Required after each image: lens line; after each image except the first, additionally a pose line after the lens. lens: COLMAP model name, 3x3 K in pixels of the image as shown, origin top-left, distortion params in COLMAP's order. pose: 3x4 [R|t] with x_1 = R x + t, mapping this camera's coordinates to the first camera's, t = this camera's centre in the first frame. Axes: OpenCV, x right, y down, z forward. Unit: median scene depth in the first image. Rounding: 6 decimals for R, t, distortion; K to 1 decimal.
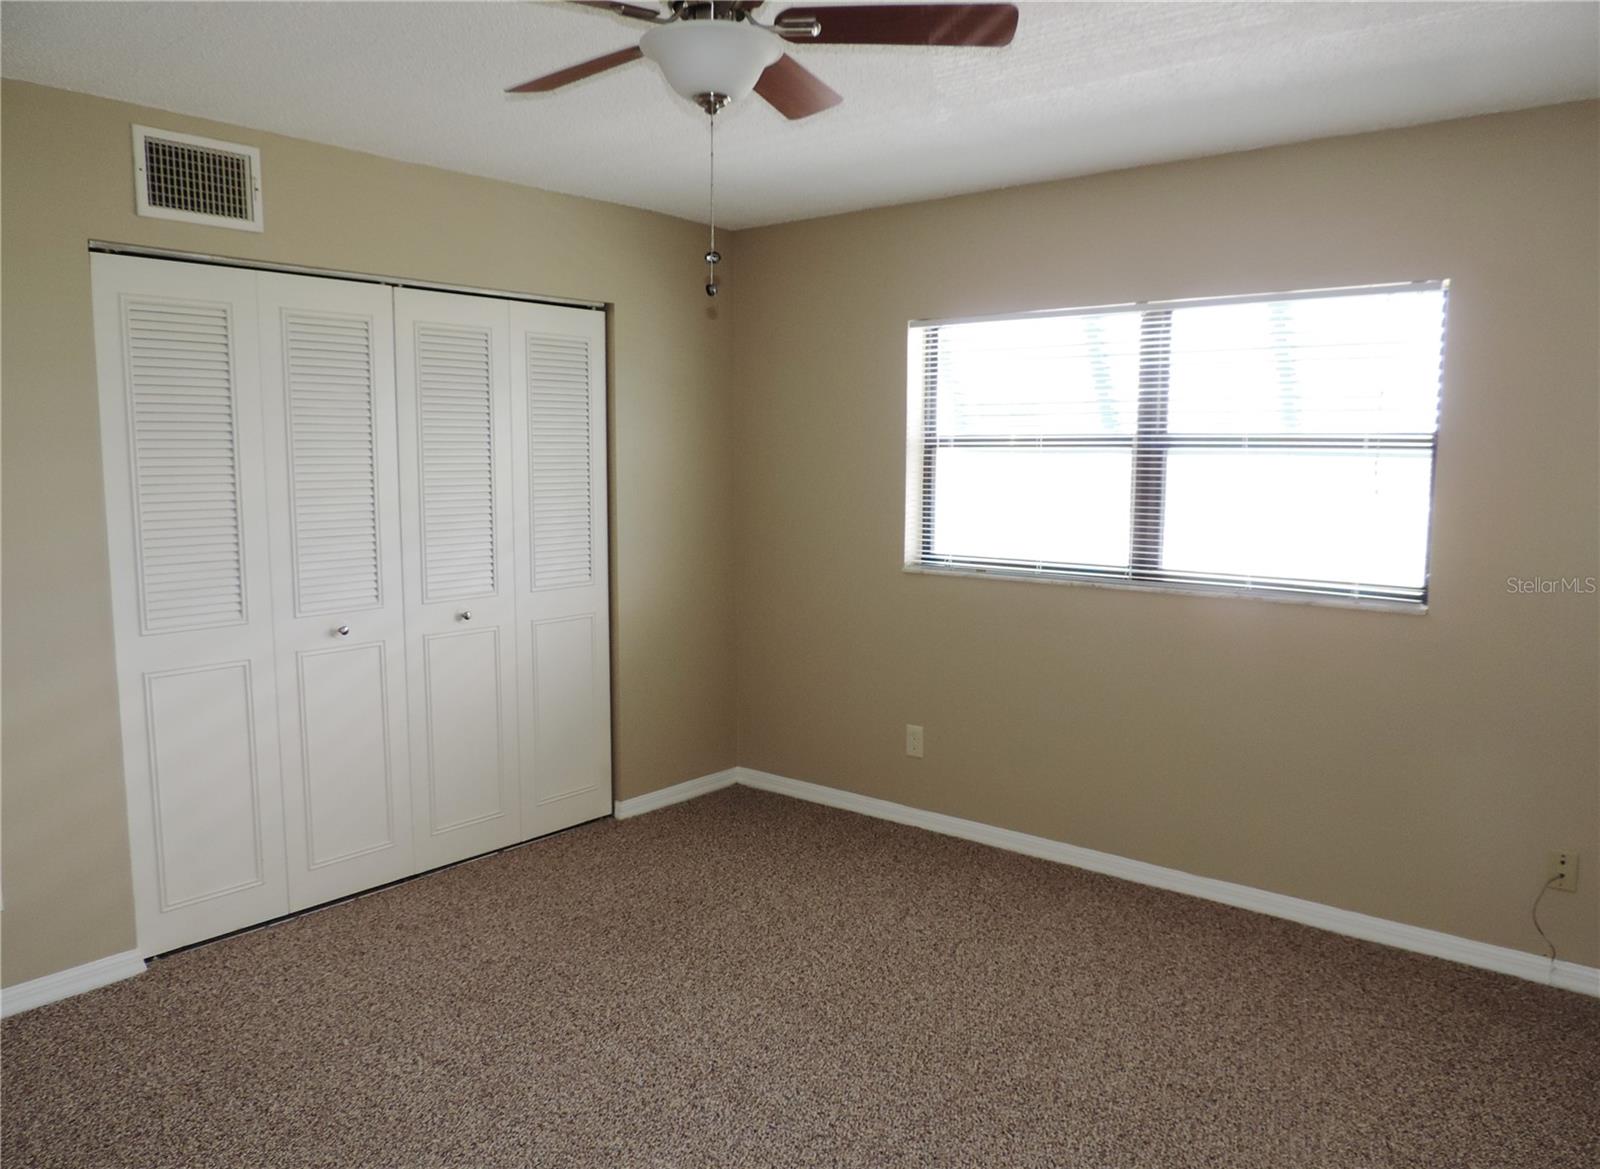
lens RADIAL K [[1178.4, 0, 809.4], [0, 1178.4, 583.7], [0, 0, 1]] dist [-0.008139, 0.005951]
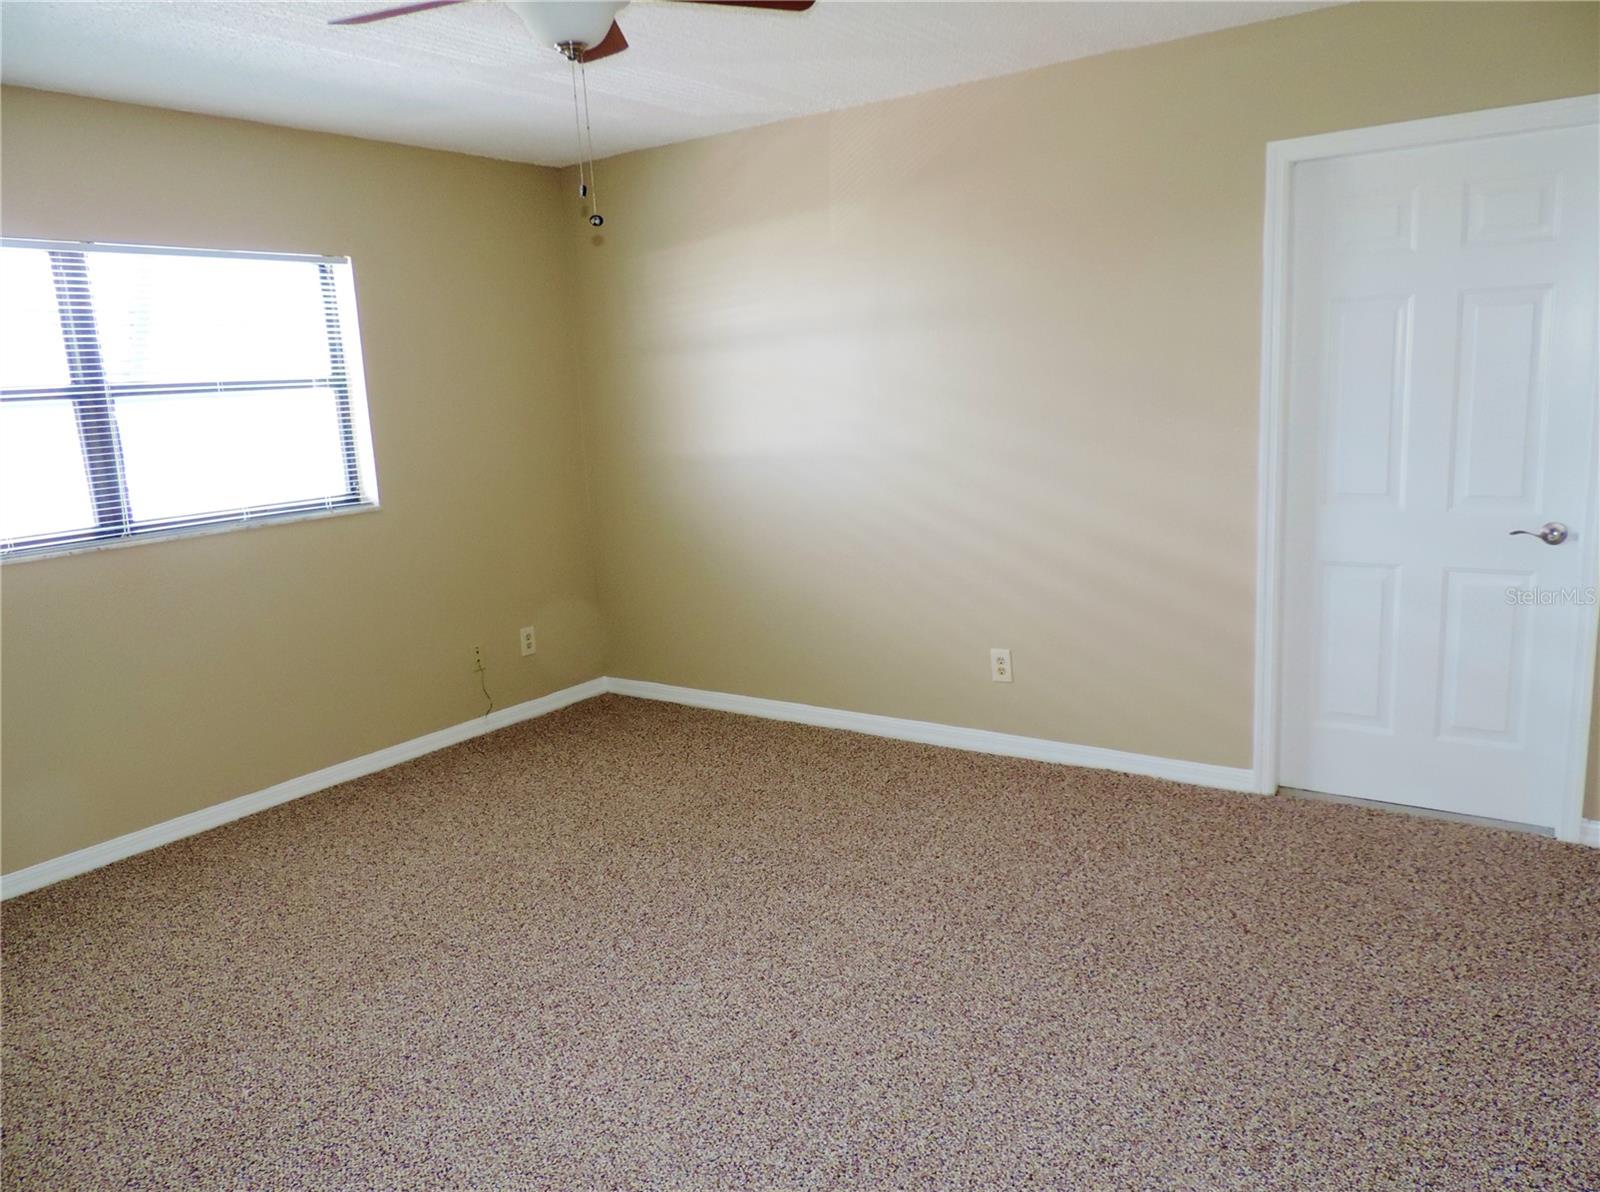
lens RADIAL K [[1163.1, 0, 814.4], [0, 1163.1, 602.4], [0, 0, 1]] dist [-0.012818, -0.008723]
pose [[-0.076304, -0.196783, 0.977473, -0.794379], [0.158301, 0.965507, 0.206731, -0.064727], [-0.984438, 0.170509, -0.042521, 0.565542]]
